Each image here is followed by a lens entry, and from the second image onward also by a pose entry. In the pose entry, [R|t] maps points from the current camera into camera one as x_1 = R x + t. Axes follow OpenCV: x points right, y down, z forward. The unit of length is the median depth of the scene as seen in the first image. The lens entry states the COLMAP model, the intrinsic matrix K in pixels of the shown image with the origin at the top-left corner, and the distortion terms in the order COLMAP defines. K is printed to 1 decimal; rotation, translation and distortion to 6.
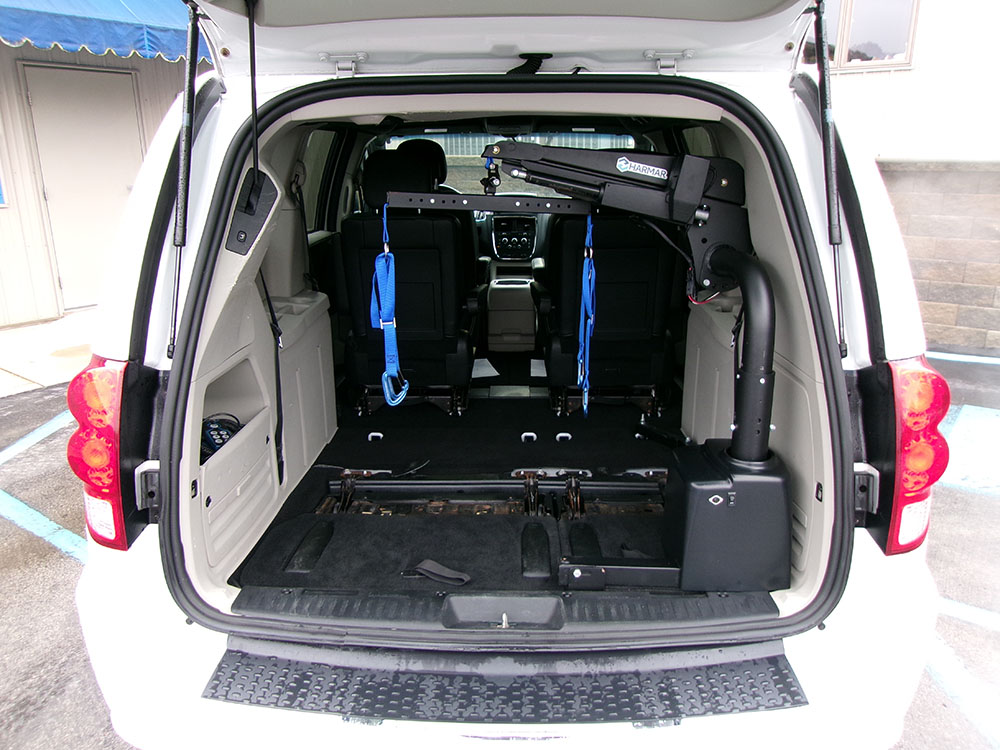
lens RADIAL K [[769.9, 0, 491.9], [0, 769.9, 377.3], [0, 0, 1]] dist [0.004407, 0.008147]
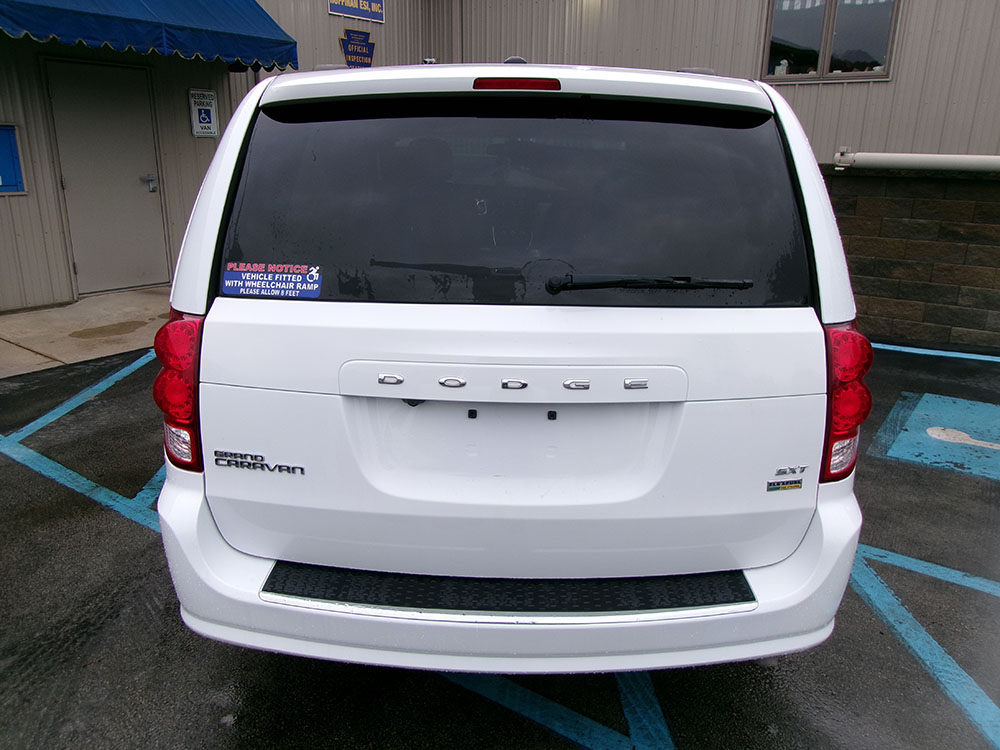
lens RADIAL K [[769.1, 0, 497.2], [0, 769.1, 376.8], [0, 0, 1]] dist [-0.027401, 0.043482]
pose [[0.999735, 0.014457, 0.017896, -0.013651], [-0.014493, 0.999893, 0.001904, 0.029805], [-0.017867, -0.002163, 0.999838, -0.097809]]
